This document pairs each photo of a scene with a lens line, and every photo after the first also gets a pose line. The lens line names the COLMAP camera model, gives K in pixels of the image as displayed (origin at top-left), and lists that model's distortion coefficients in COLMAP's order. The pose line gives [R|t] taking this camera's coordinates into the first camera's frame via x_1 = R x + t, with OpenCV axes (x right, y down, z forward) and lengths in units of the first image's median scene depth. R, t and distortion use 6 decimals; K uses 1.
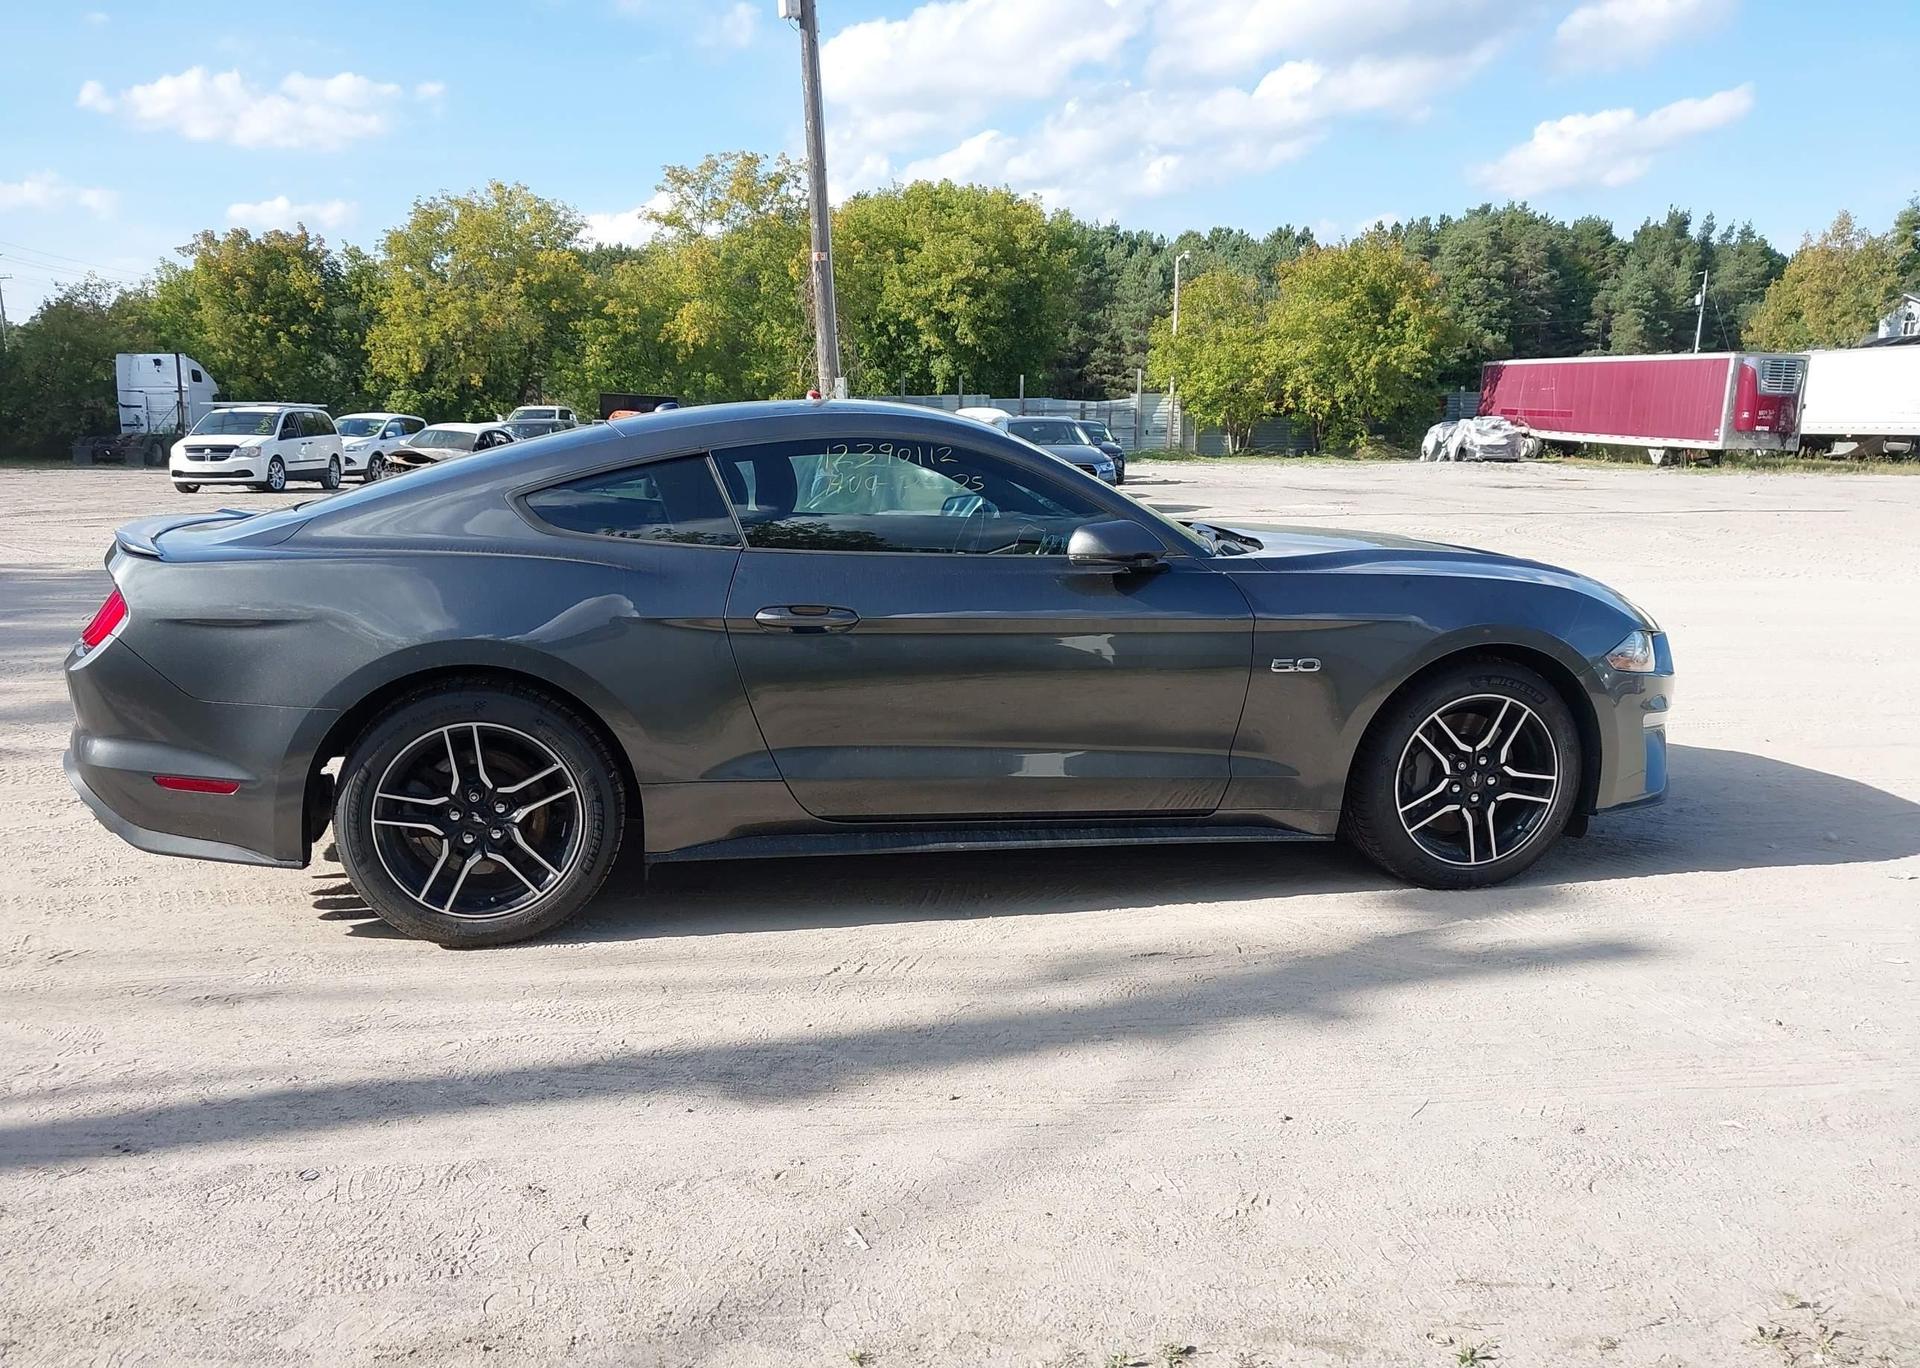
lens RADIAL K [[1564.2, 0, 963.8], [0, 1564.2, 637.9], [0, 0, 1]] dist [0.018287, -0.013798]
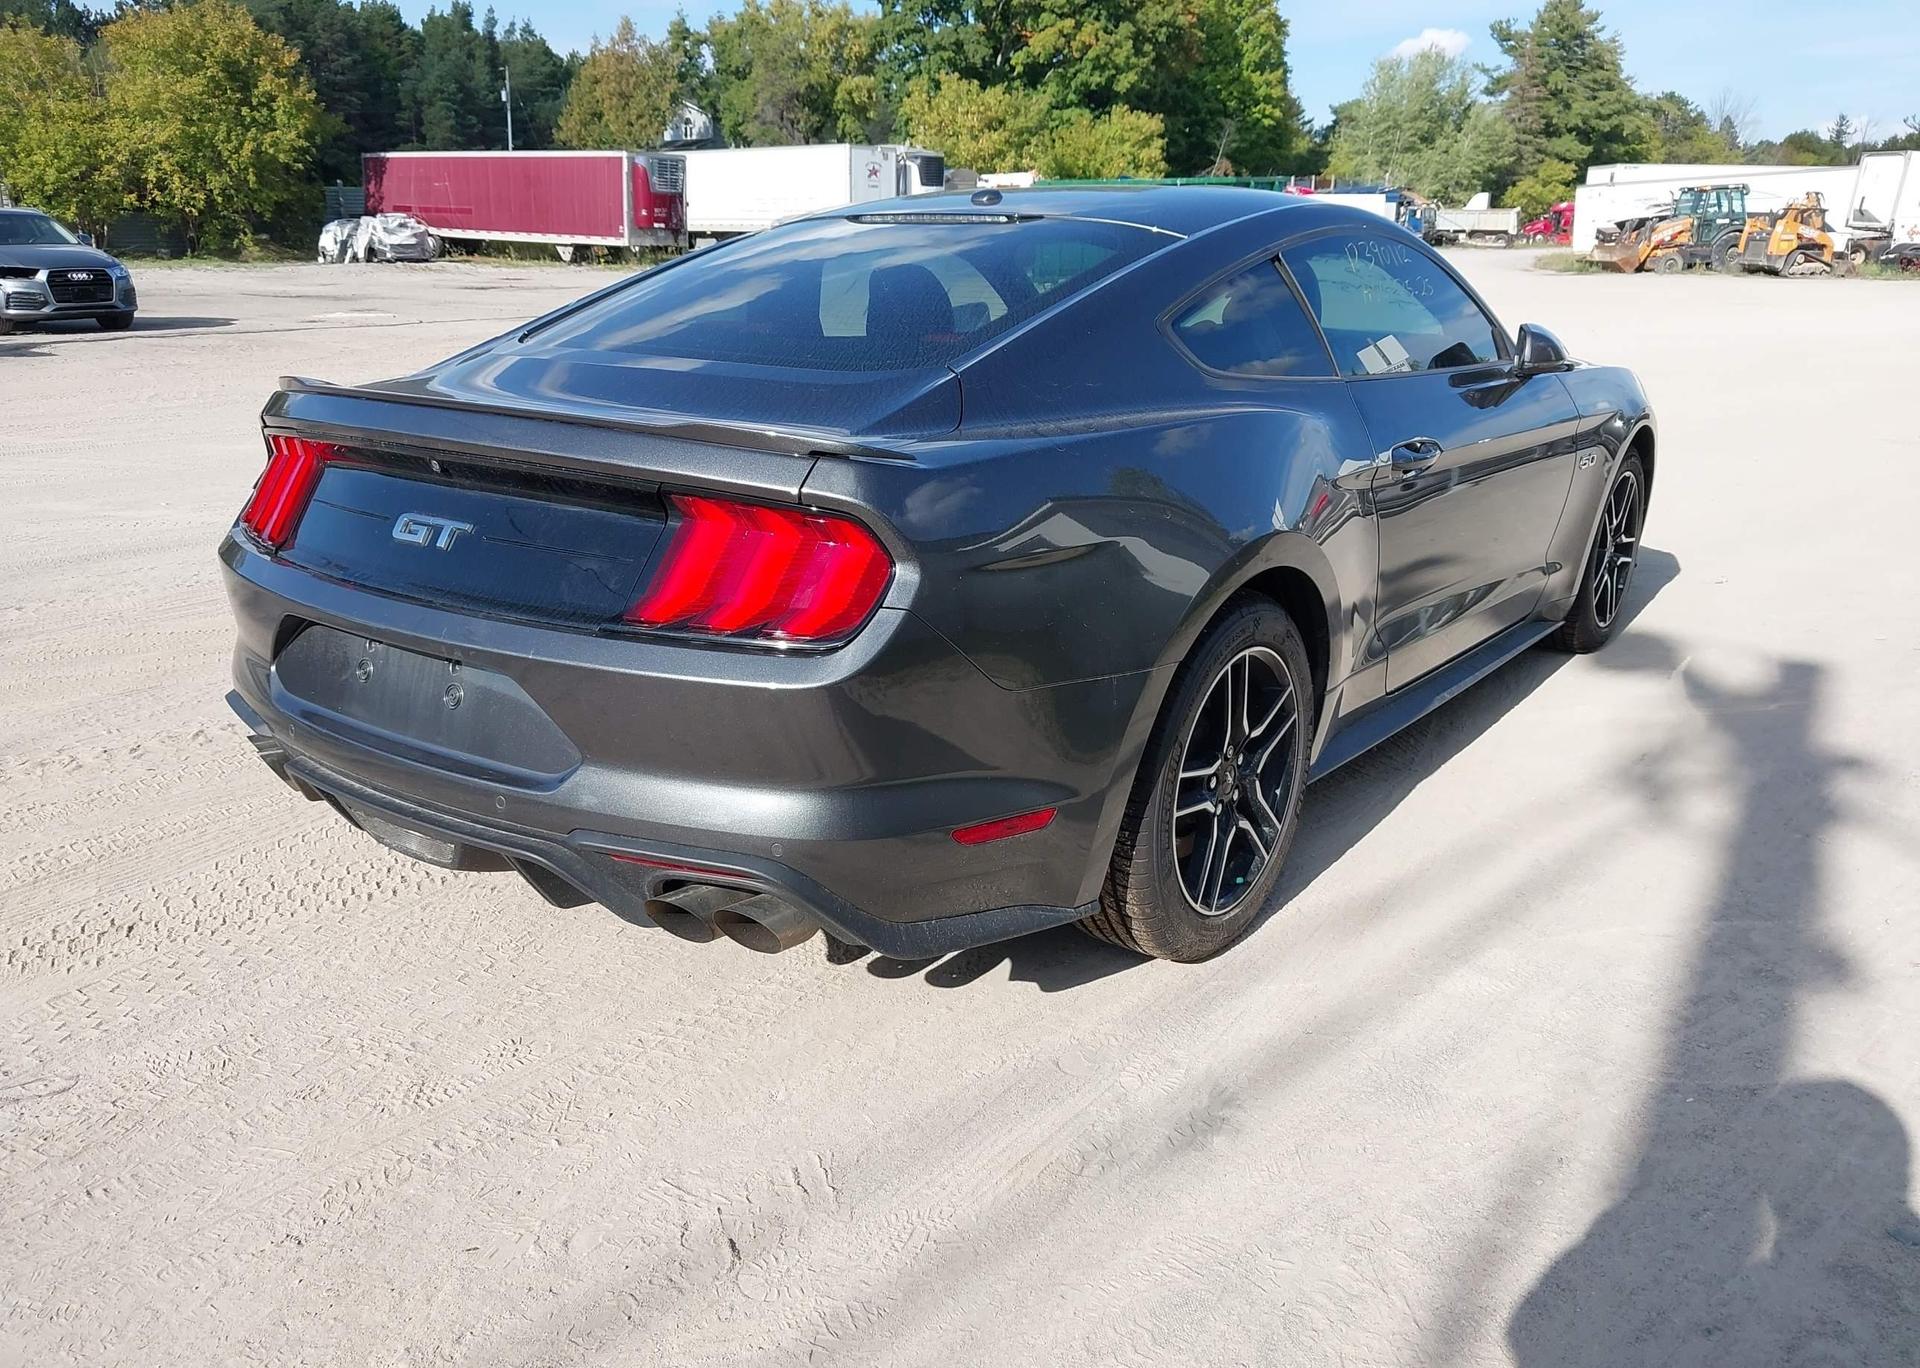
lens RADIAL K [[1564.2, 0, 918.5], [0, 1564.2, 661.9], [0, 0, 1]] dist [0.018287, -0.013798]
pose [[0.734261, -0.185300, 0.653088, -0.096734], [0.093080, 0.980421, 0.173525, -0.008979], [-0.672455, -0.066623, 0.737133, 0.060026]]
